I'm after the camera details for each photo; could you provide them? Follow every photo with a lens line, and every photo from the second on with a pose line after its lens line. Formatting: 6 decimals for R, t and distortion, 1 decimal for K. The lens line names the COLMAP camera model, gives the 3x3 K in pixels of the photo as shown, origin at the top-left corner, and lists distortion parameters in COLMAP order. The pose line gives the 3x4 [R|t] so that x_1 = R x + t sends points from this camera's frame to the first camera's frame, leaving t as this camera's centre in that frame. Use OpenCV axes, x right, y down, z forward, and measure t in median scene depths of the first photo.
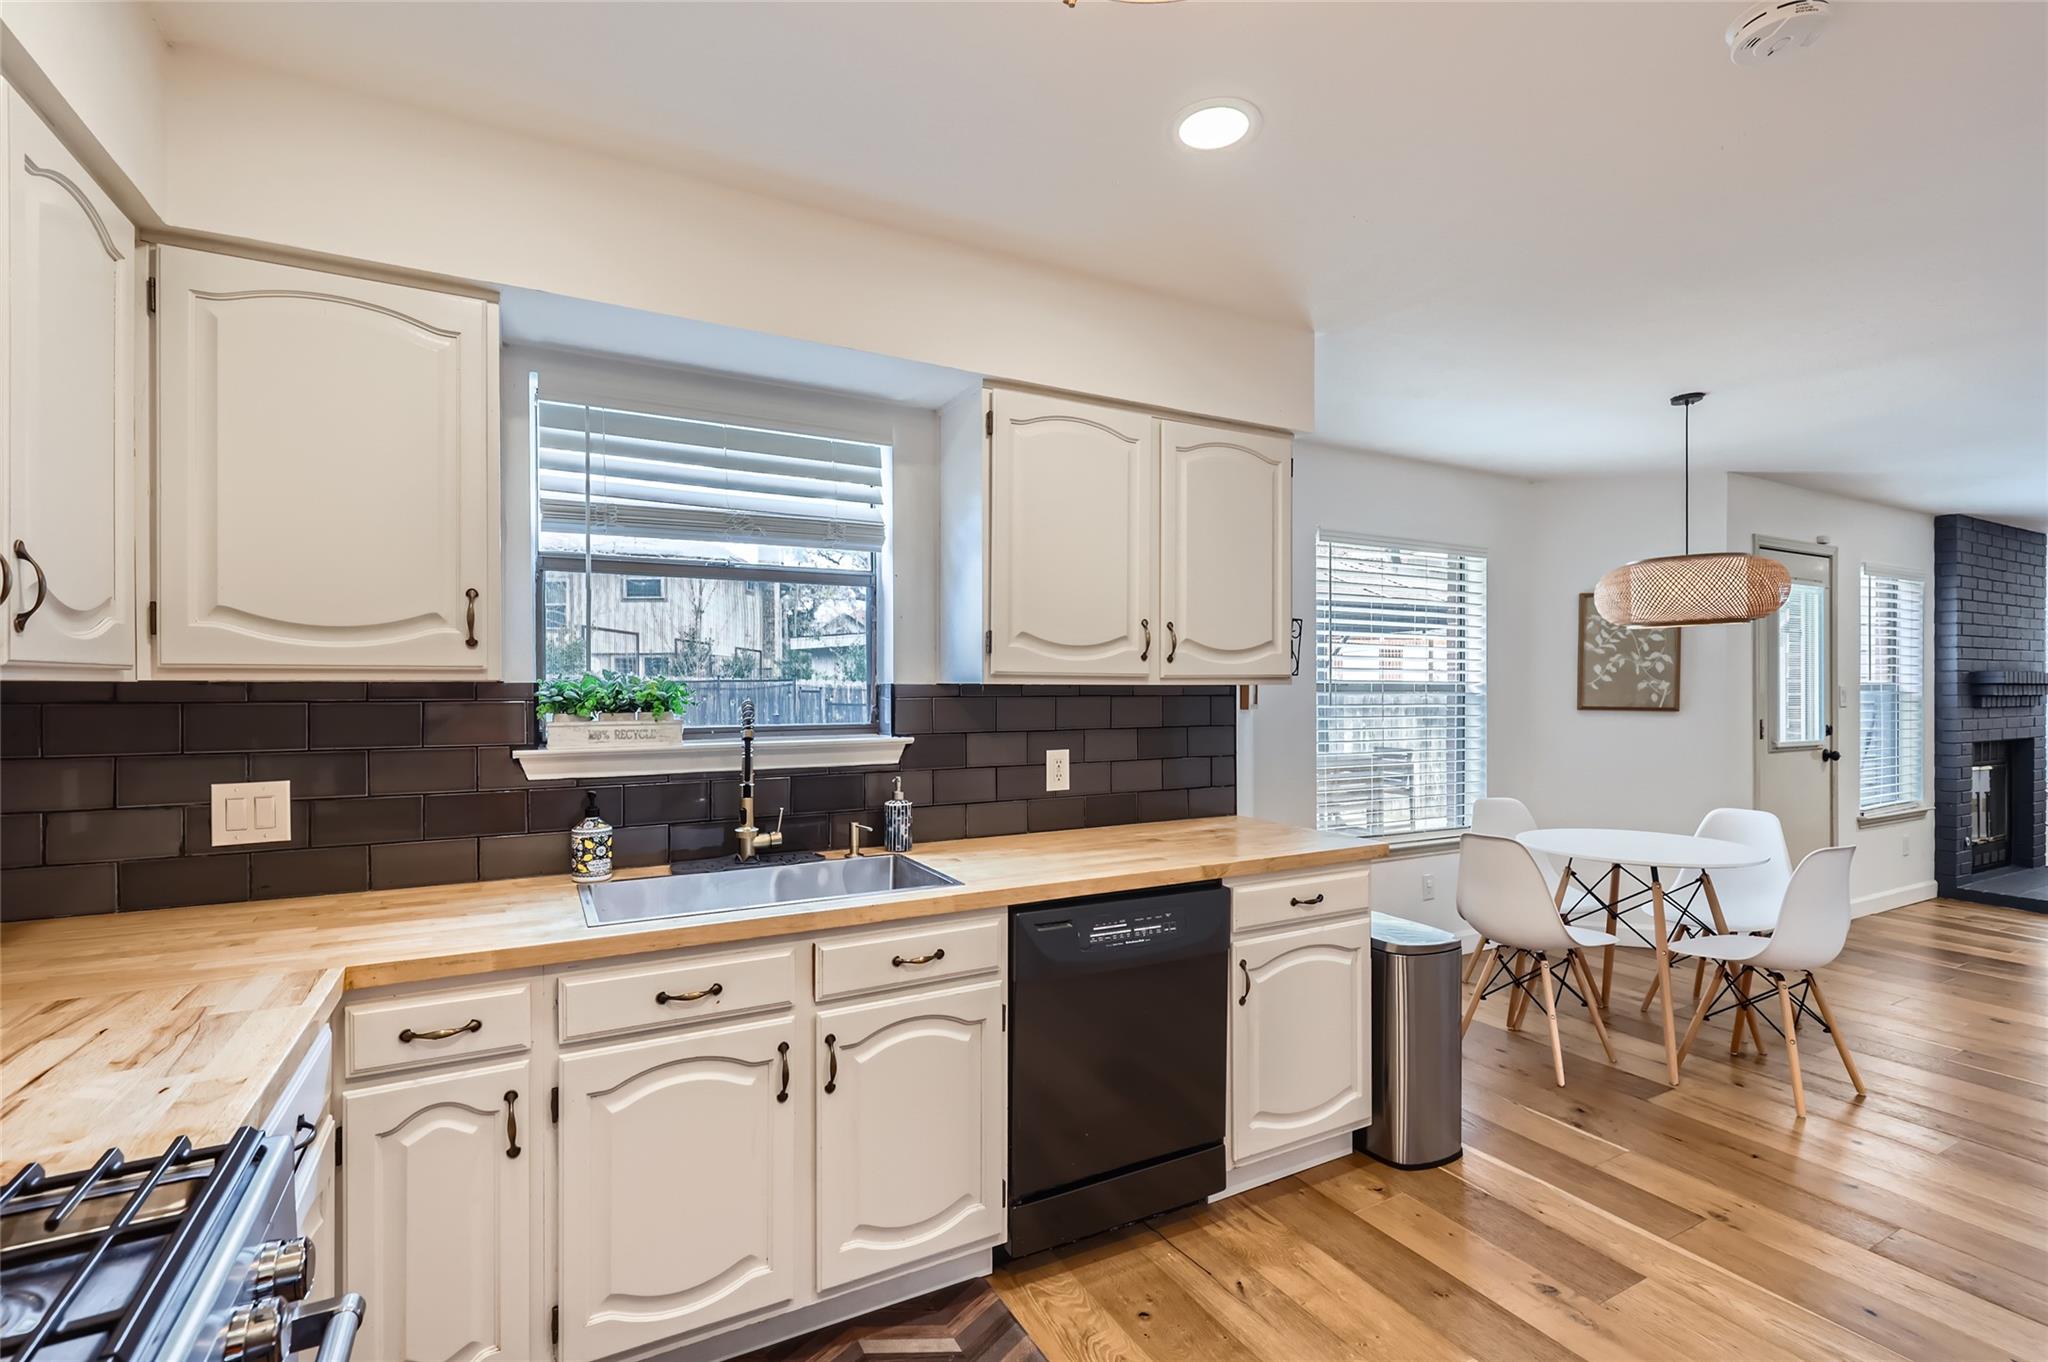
lens RADIAL K [[924.0, 0, 1028.0], [0, 924.0, 696.2], [0, 0, 1]] dist [0.004458, -0.002379]
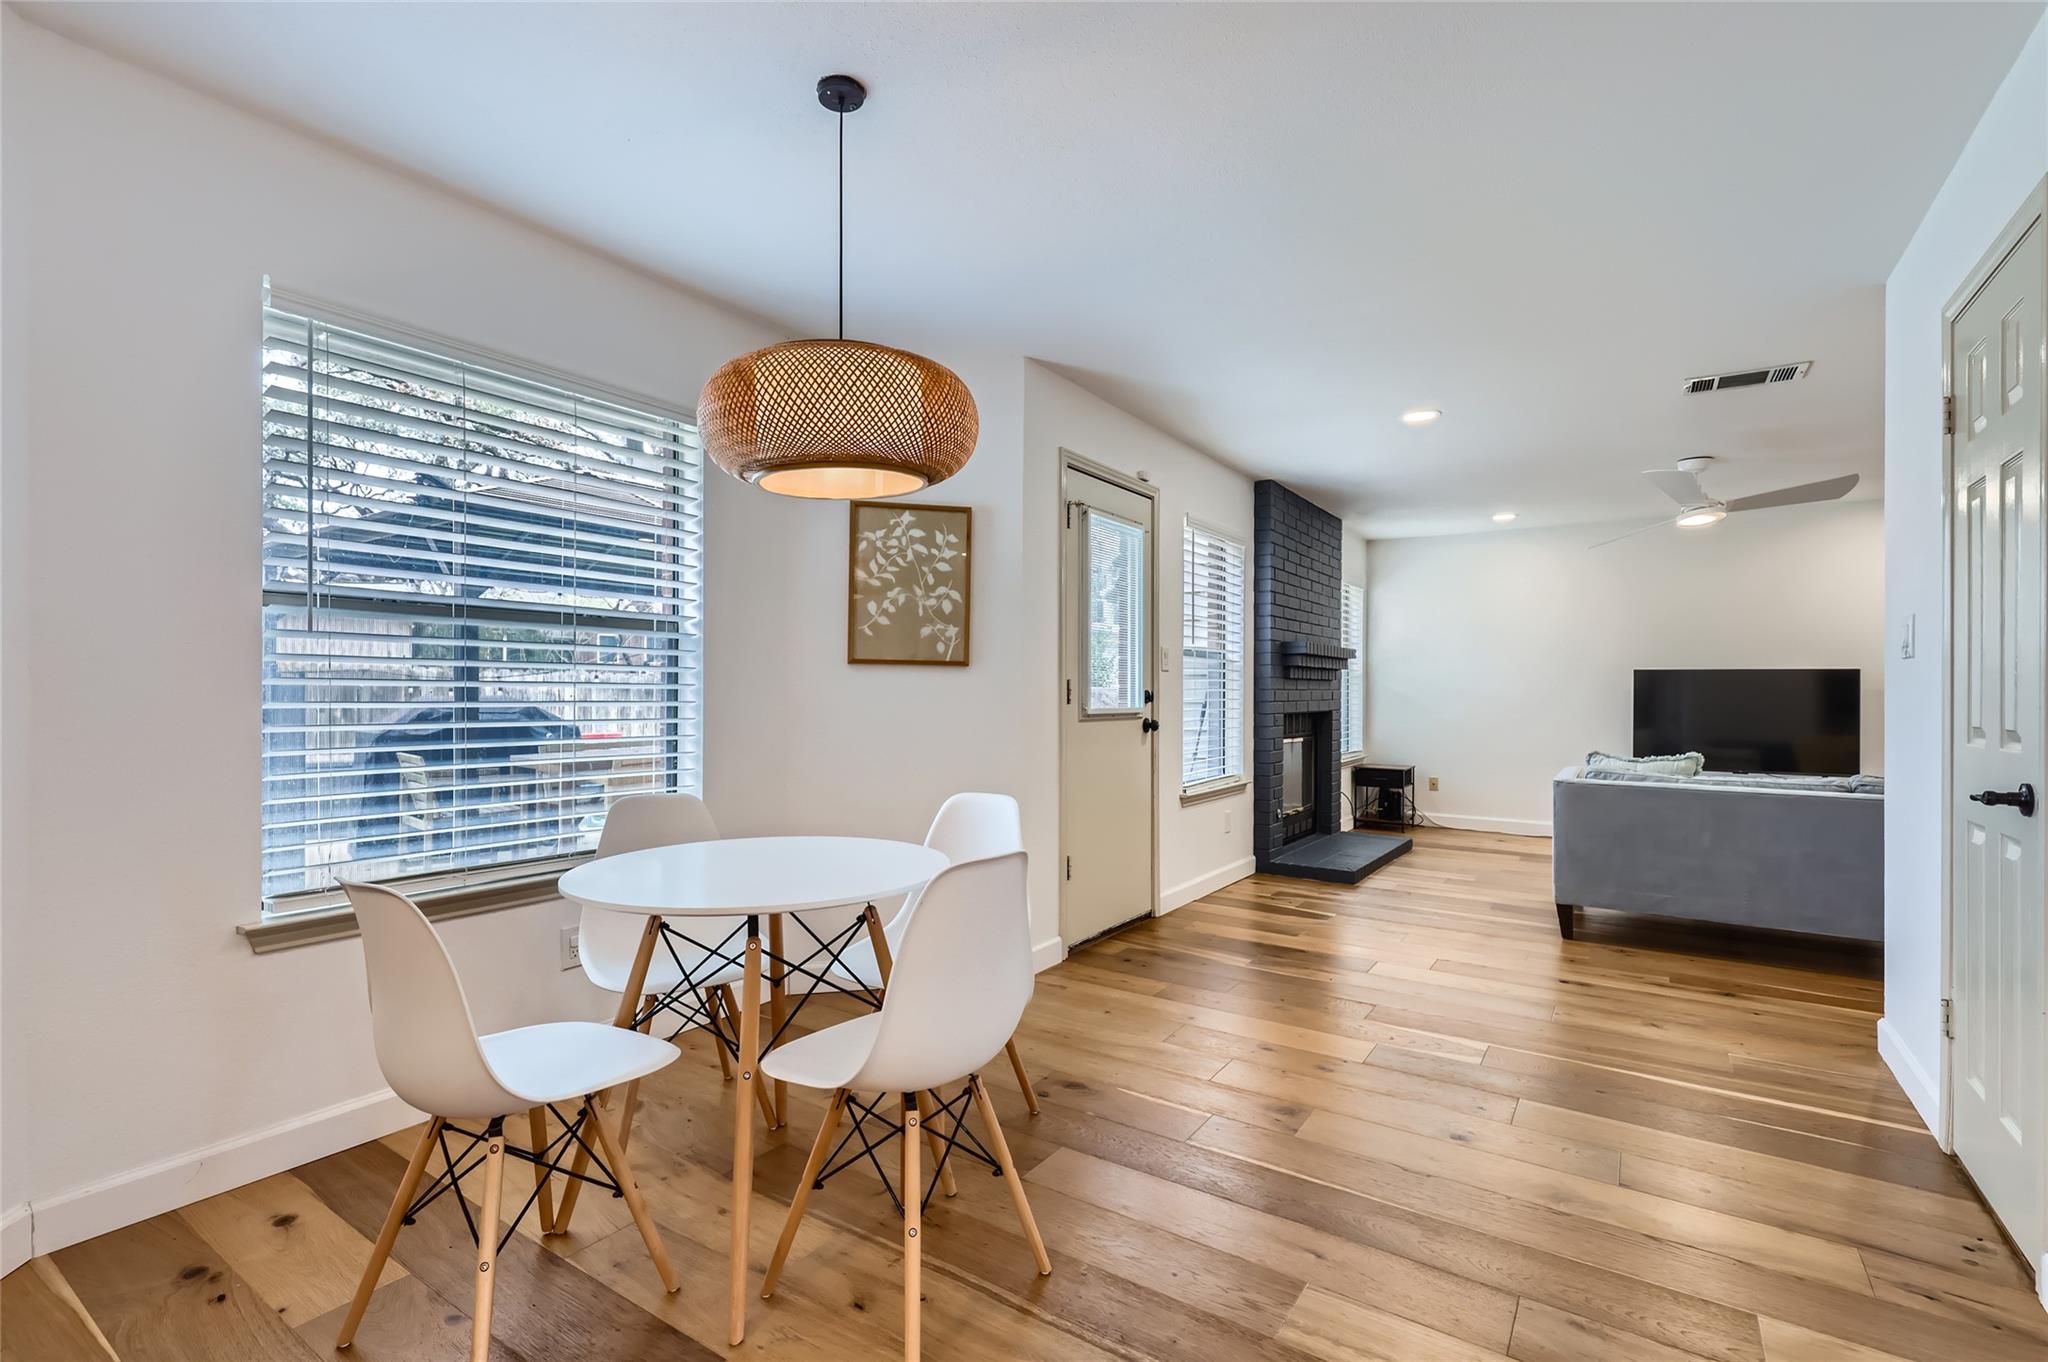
lens RADIAL K [[924.0, 0, 1027.6], [0, 924.0, 692.7], [0, 0, 1]] dist [0.004458, -0.002379]
pose [[0.885595, 0.004508, 0.464437, 0.341891], [-0.002704, 0.999986, -0.004550, 0.035351], [-0.464451, 0.002773, 0.885594, 0.269792]]
